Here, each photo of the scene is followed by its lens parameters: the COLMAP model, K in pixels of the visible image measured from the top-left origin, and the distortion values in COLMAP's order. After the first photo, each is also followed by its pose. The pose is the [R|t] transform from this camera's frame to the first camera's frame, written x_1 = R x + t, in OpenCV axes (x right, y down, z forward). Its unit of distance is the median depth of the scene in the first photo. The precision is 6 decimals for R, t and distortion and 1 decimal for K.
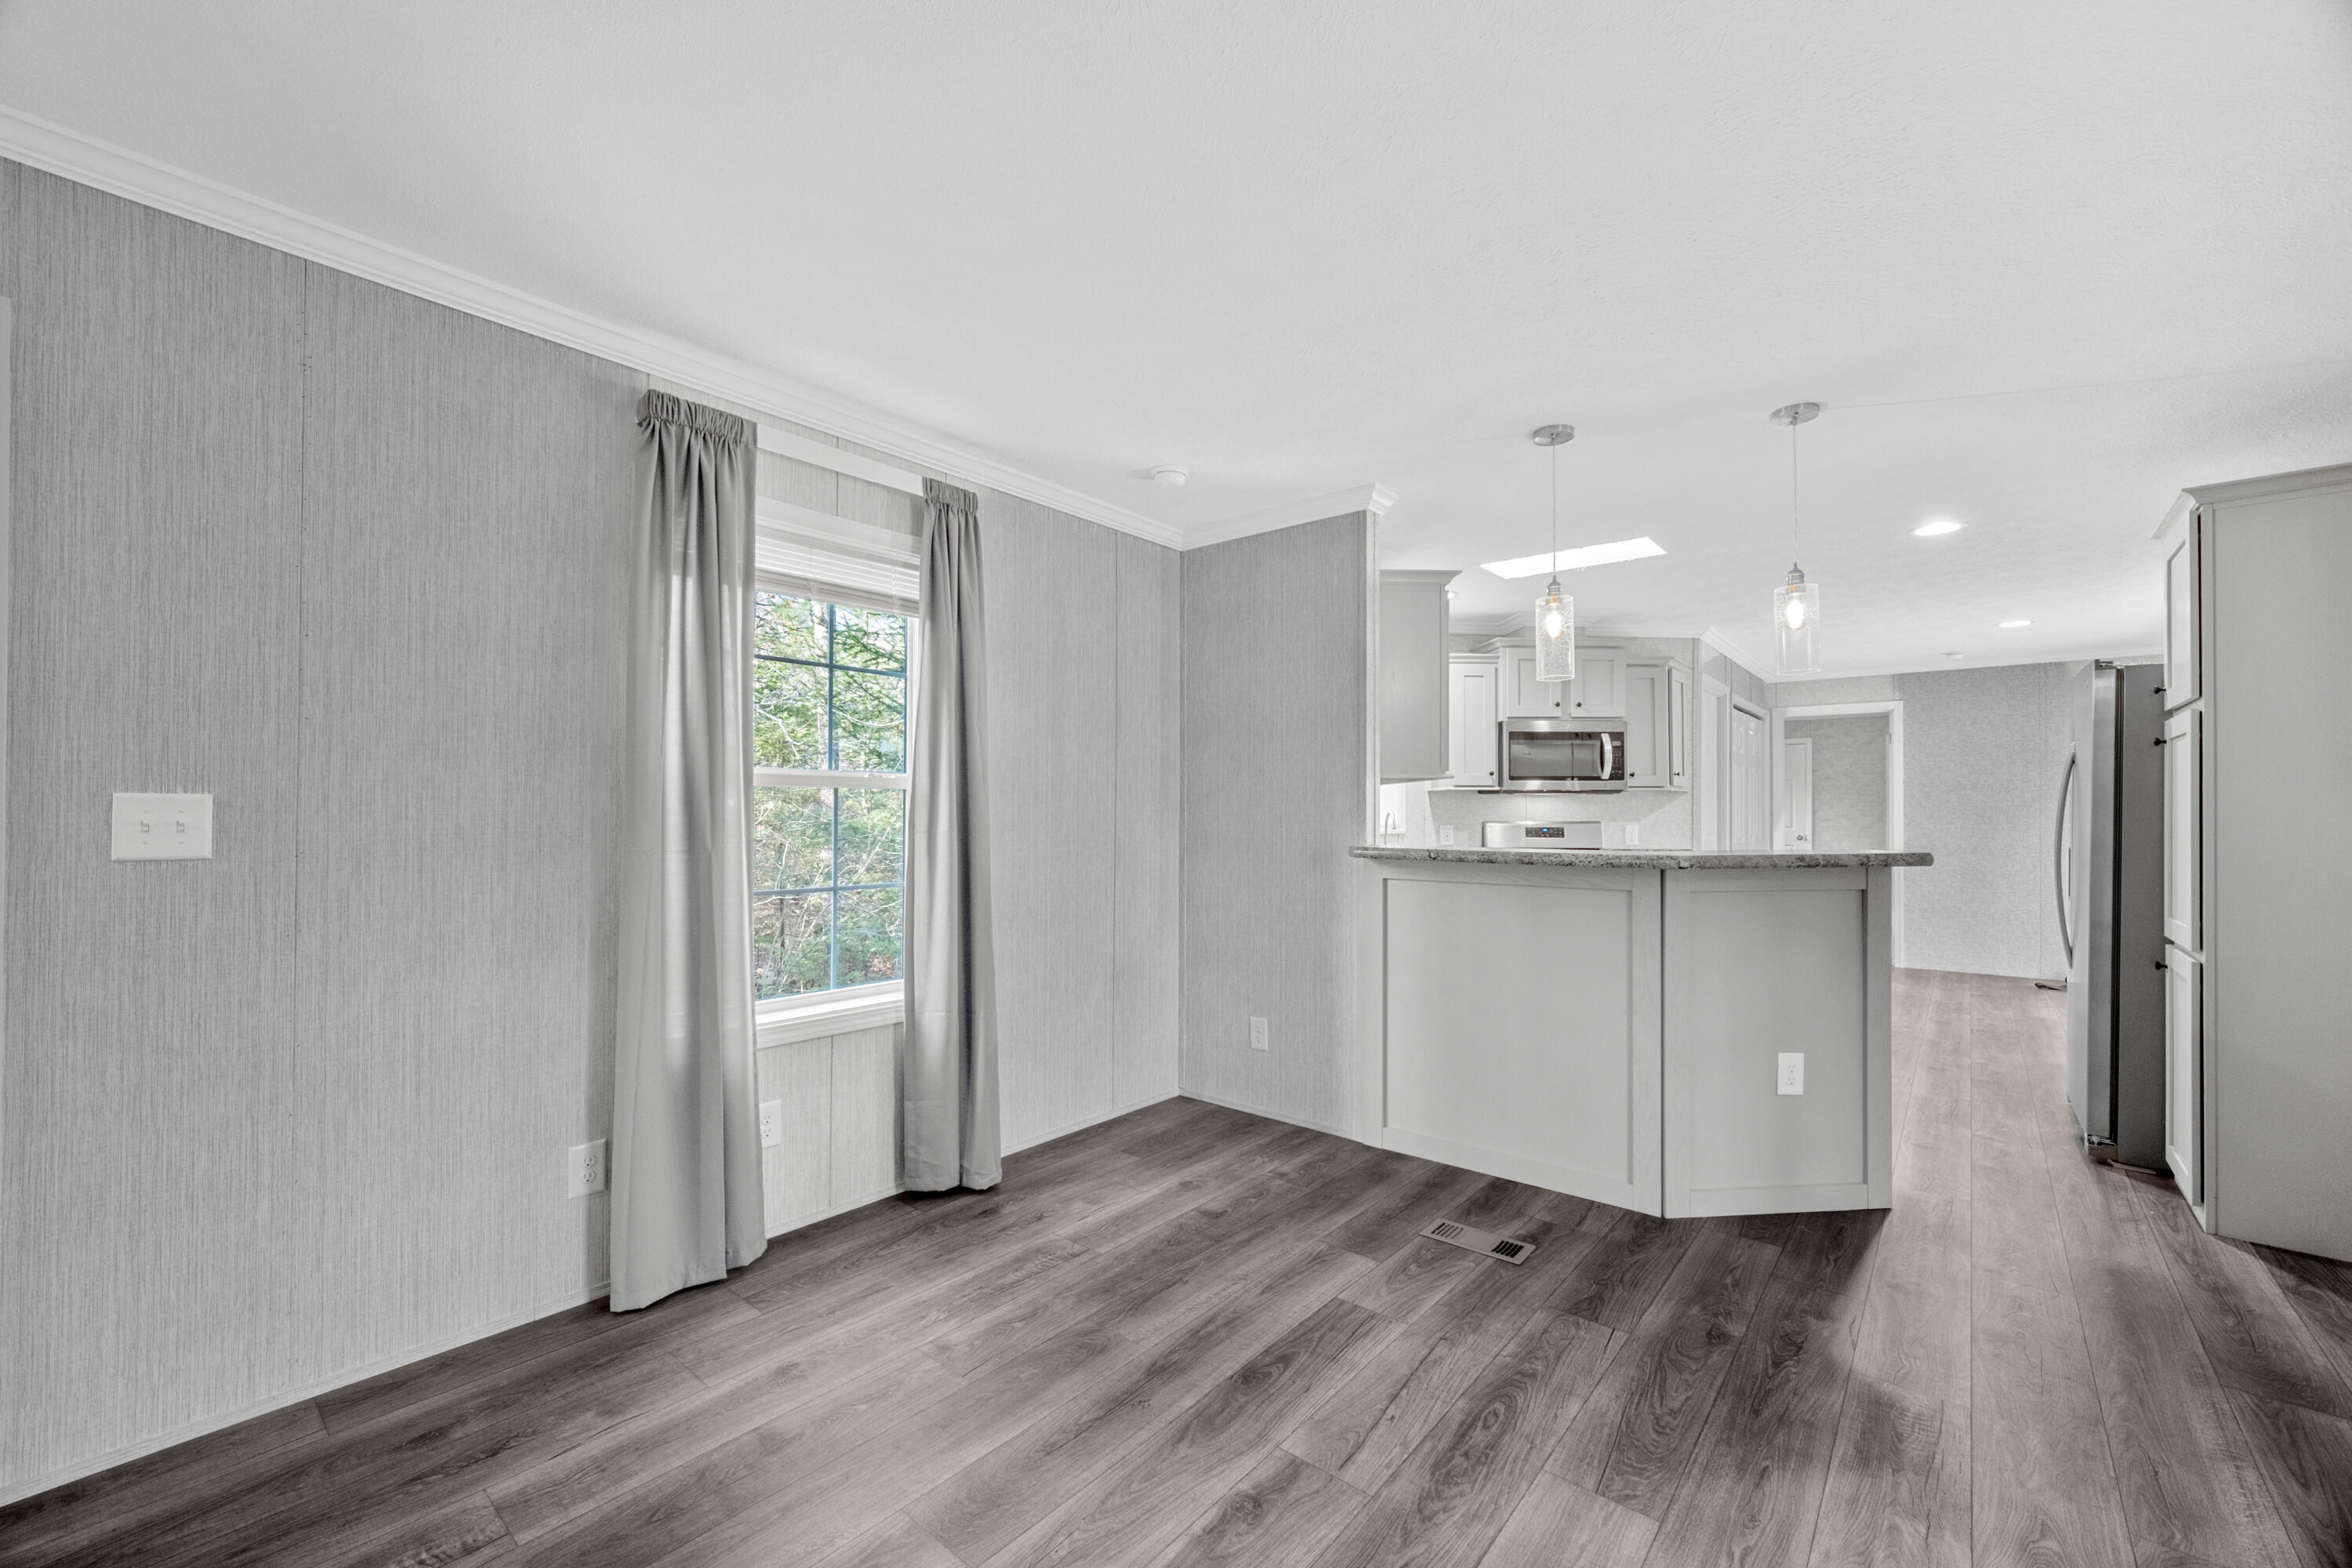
lens RADIAL K [[934.5, 0, 1173.5], [0, 934.5, 806.0], [0, 0, 1]] dist [0.001147, 0.000051]
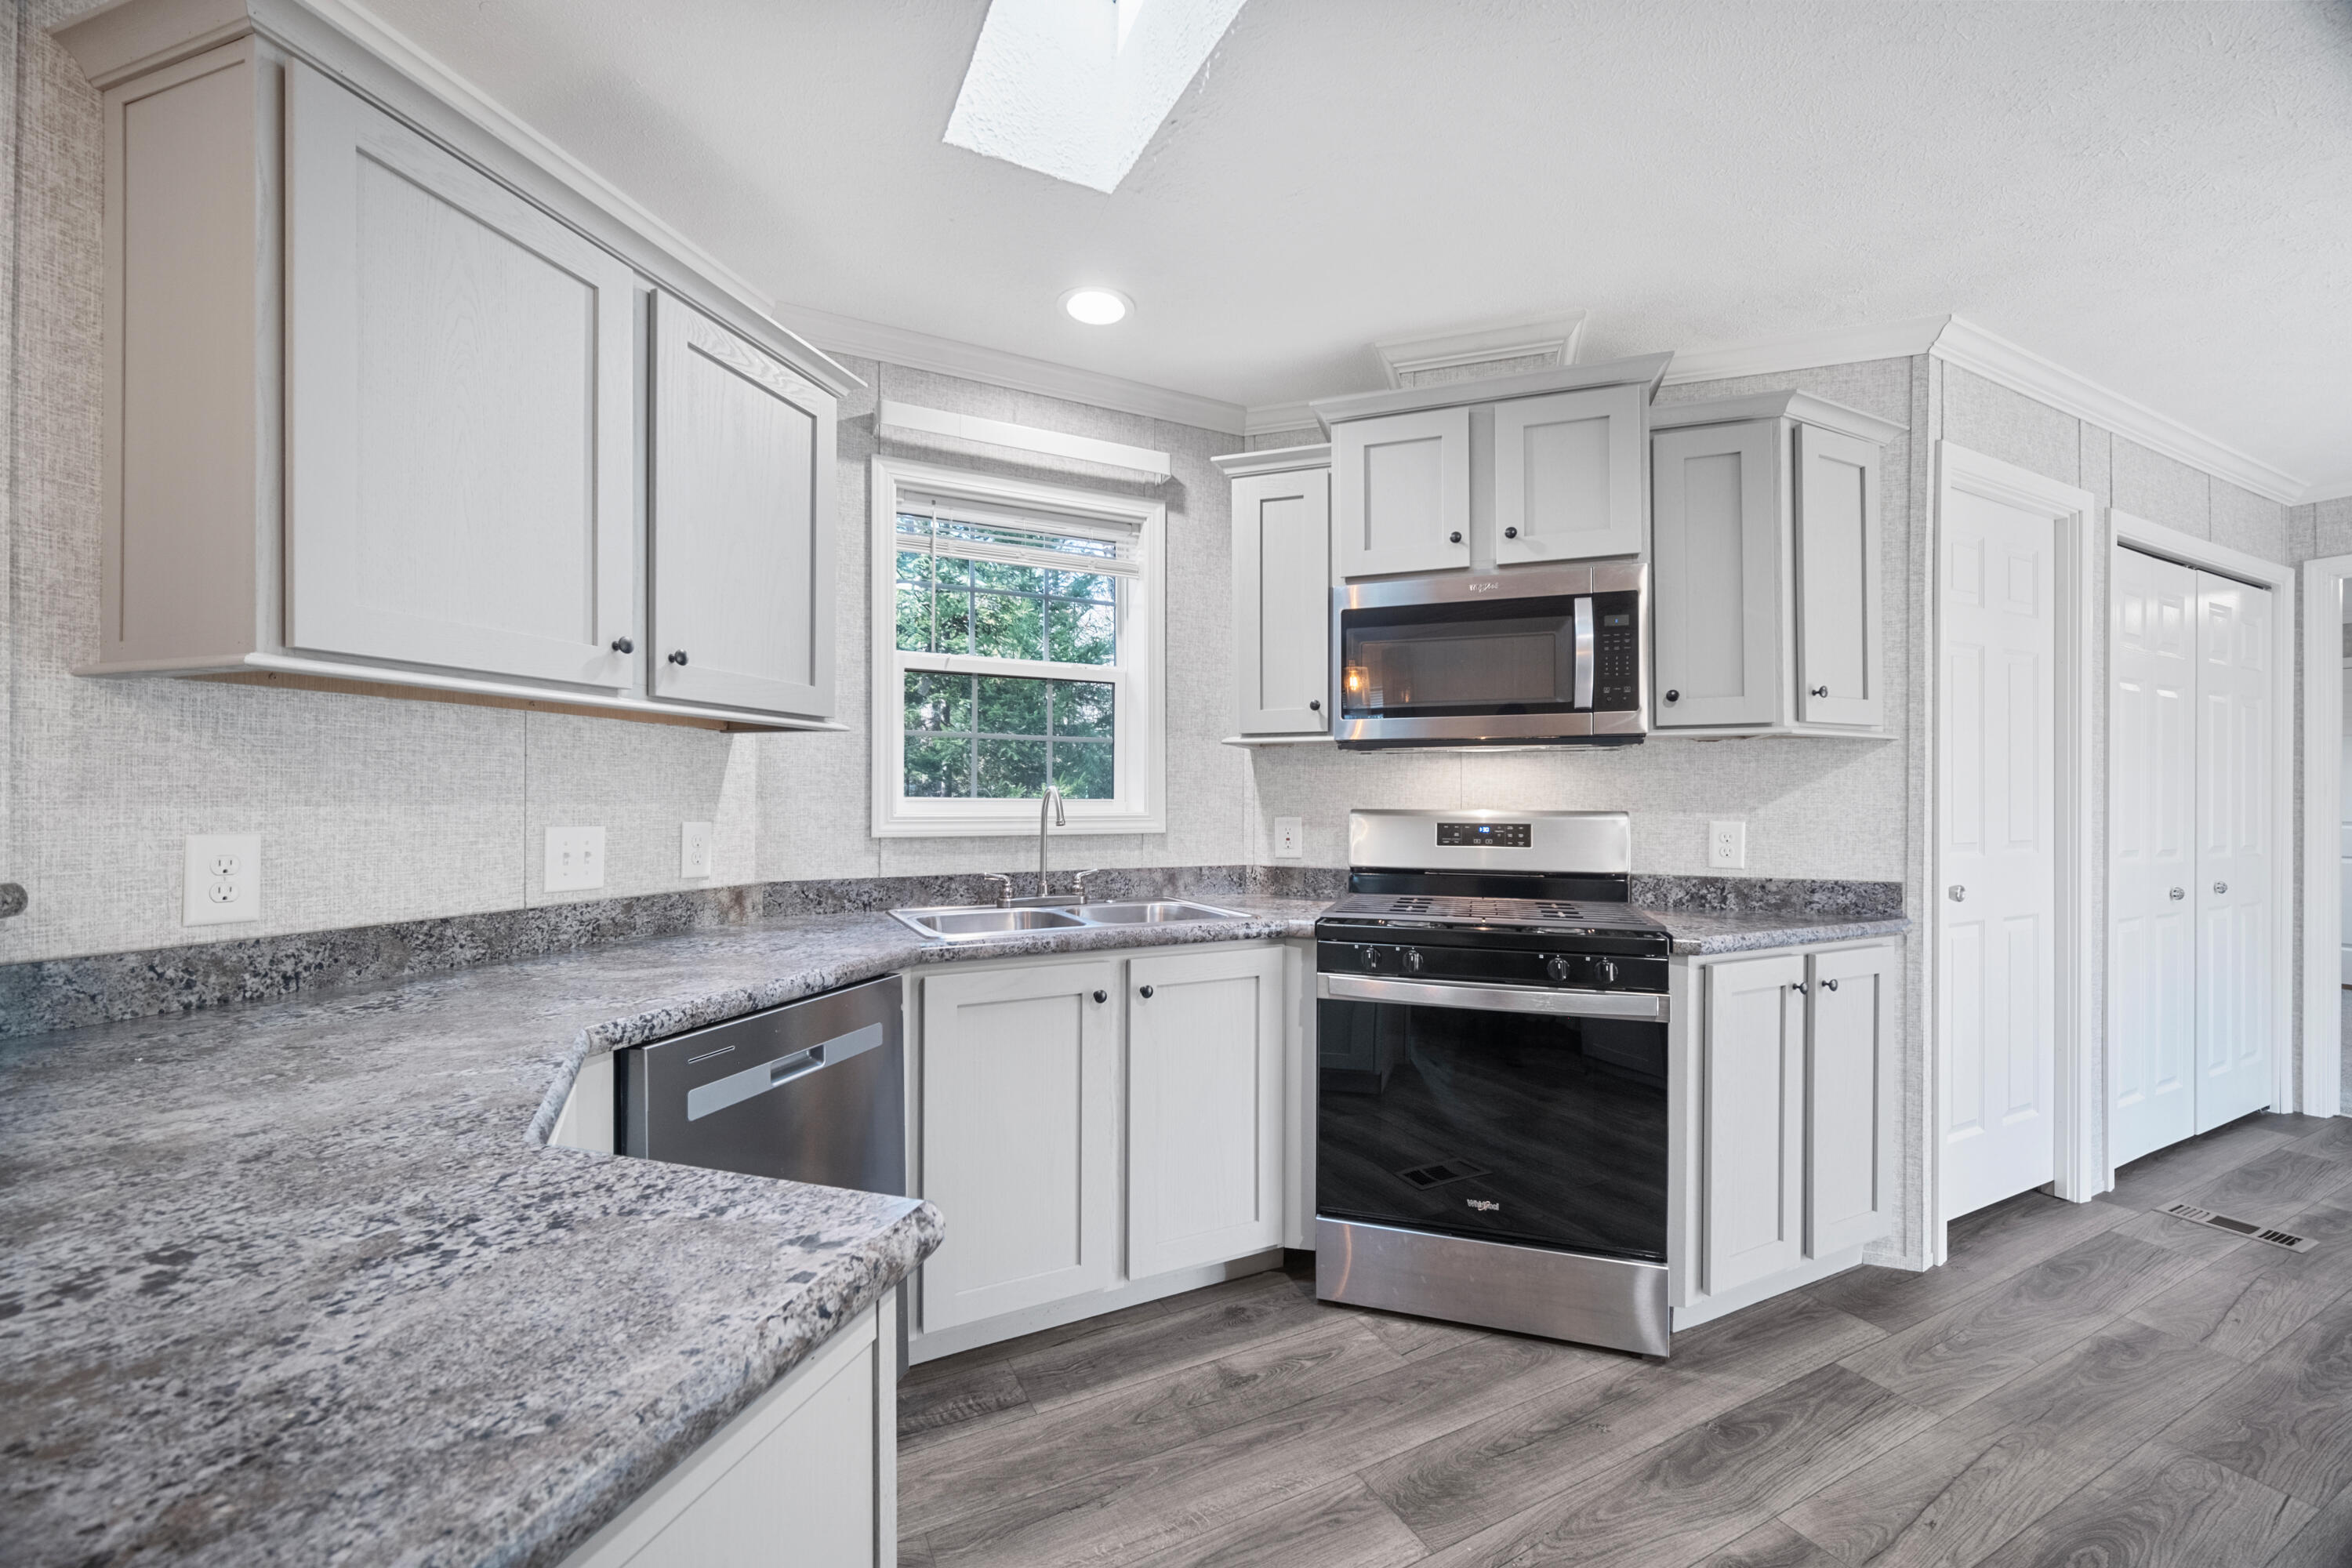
lens RADIAL K [[952.5, 0, 1187.8], [0, 952.5, 776.5], [0, 0, 1]] dist [0.002561, -0.000066]
pose [[0.926469, -0.006584, -0.376314, 0.438687], [0.000321, 0.999860, -0.016704, 0.007825], [0.376372, 0.015355, 0.926342, 0.525126]]
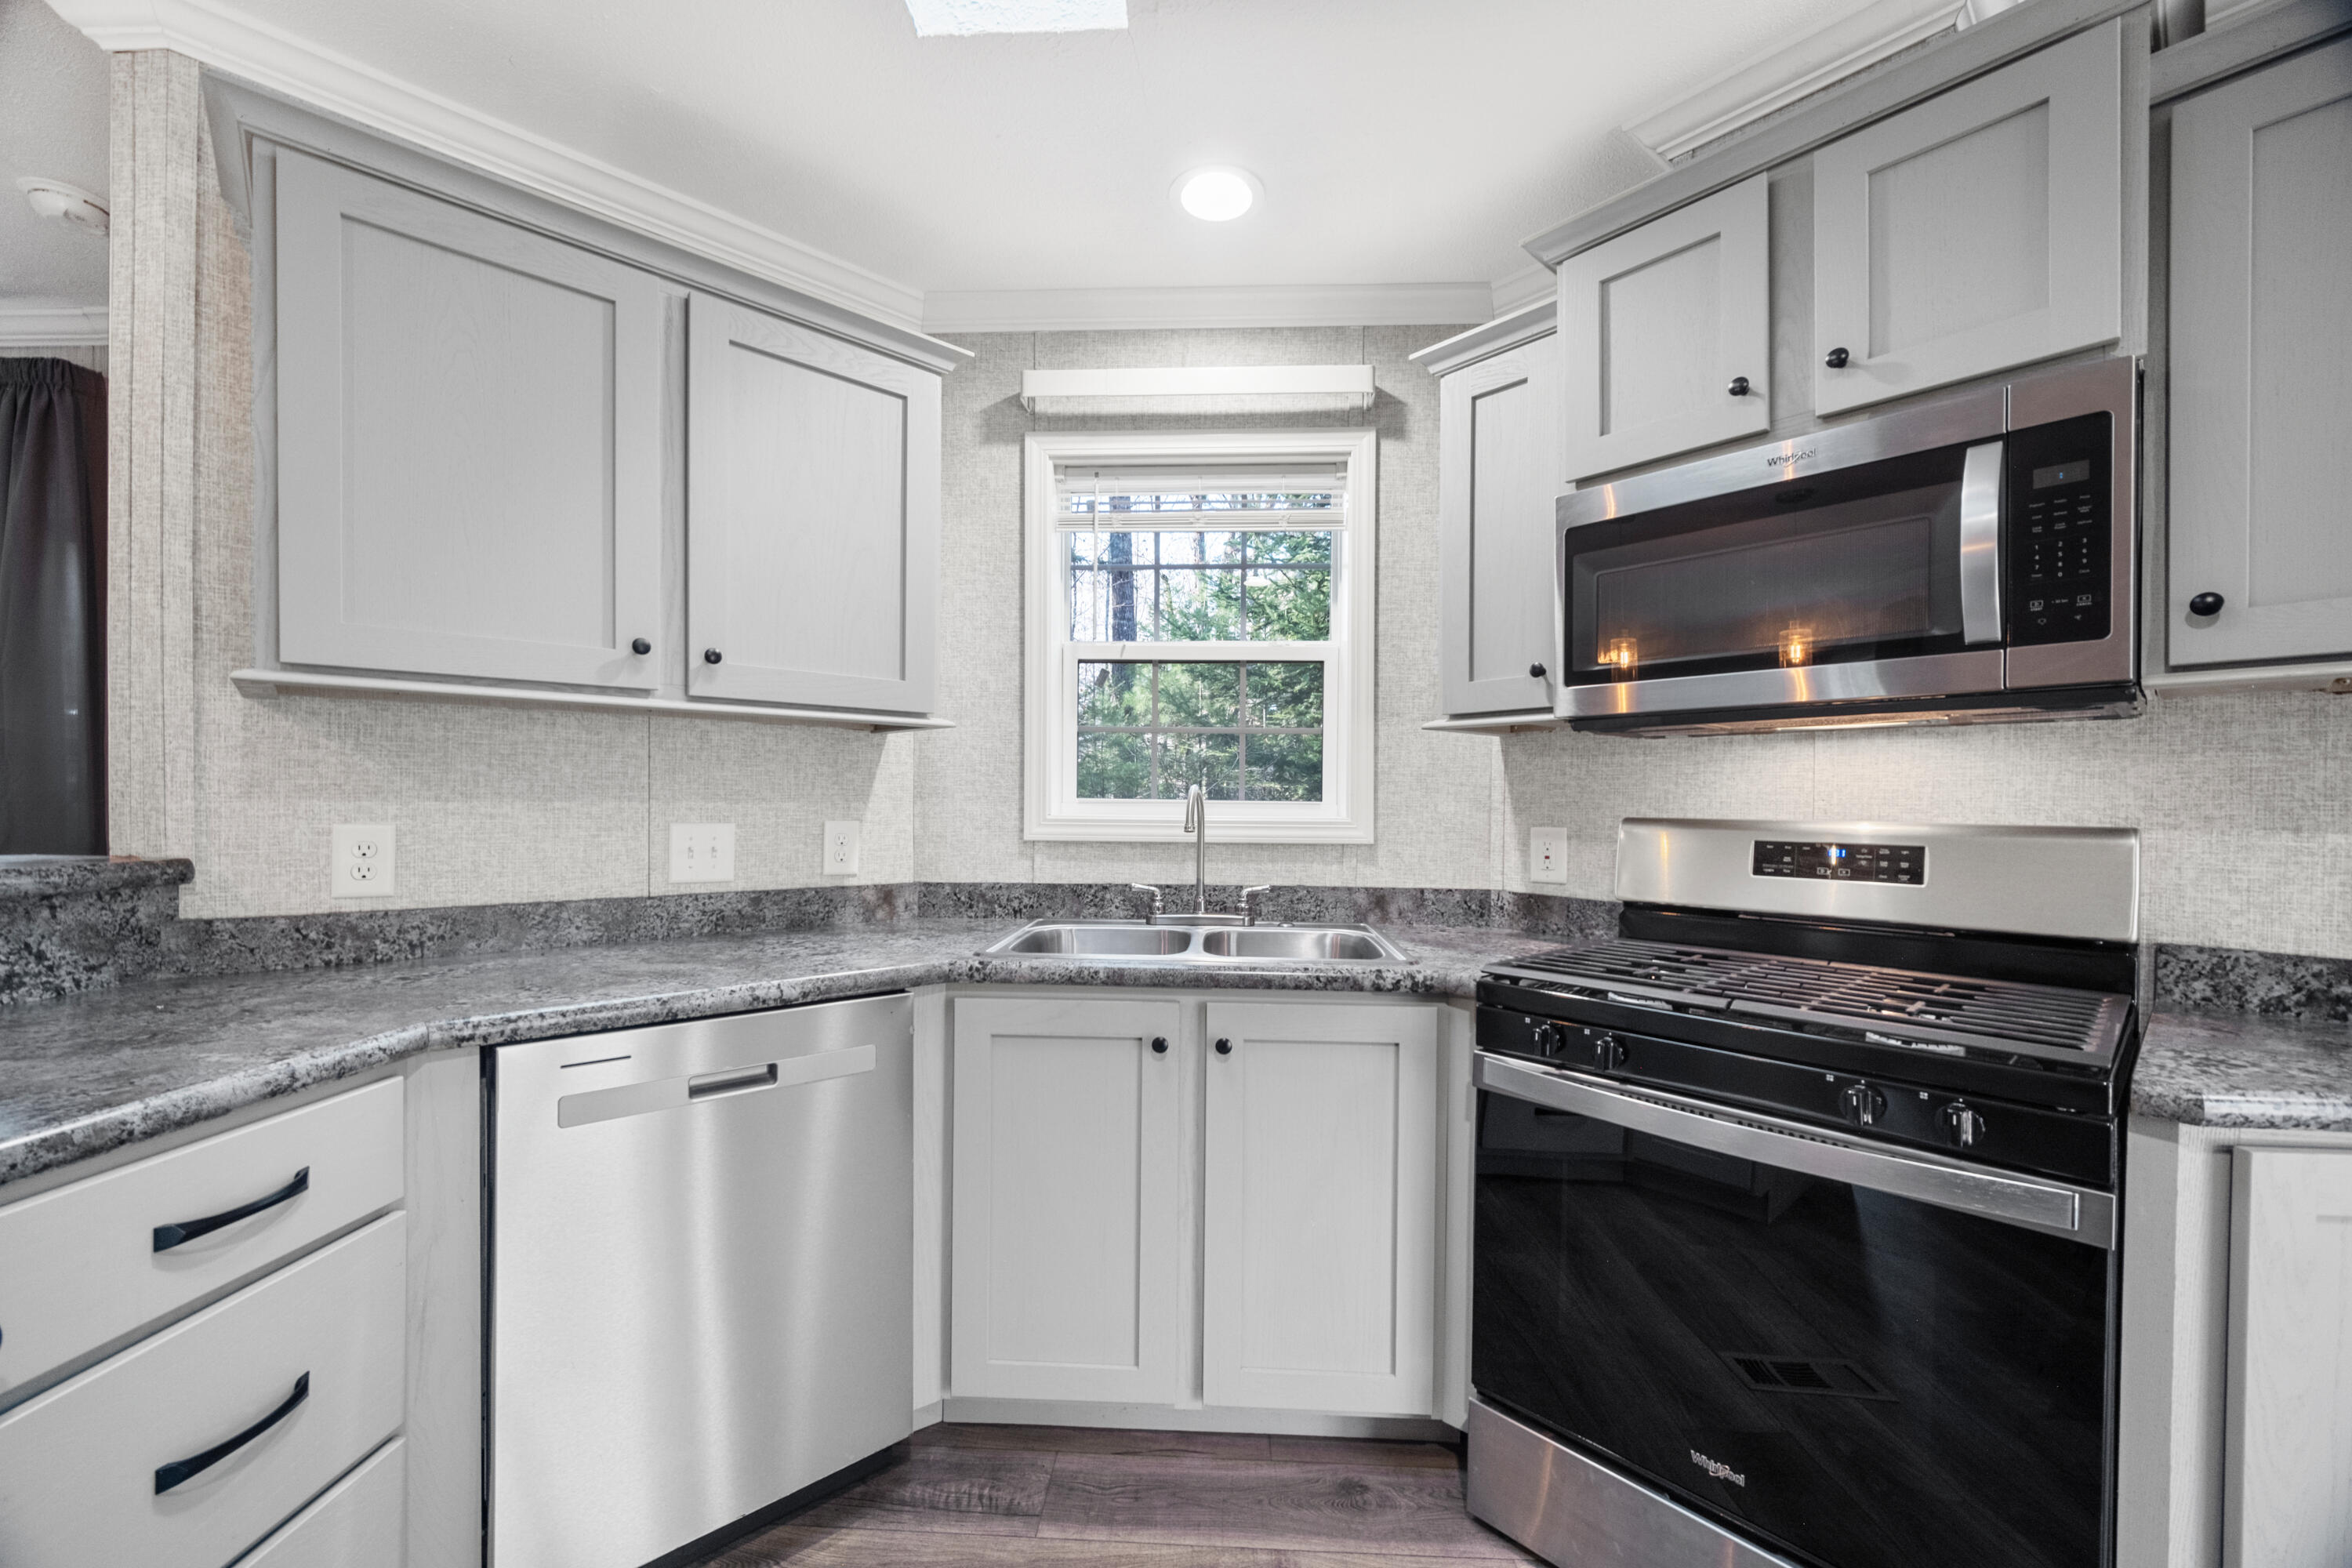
lens RADIAL K [[952.2, 0, 1167.9], [0, 952.2, 793.8], [0, 0, 1]] dist [-0.001594, -0.000224]
pose [[0.609795, 0.000022, -0.792559, 0.502266], [-0.002444, 0.999995, -0.001853, 0.008935], [0.792555, 0.003067, 0.609792, 0.669780]]
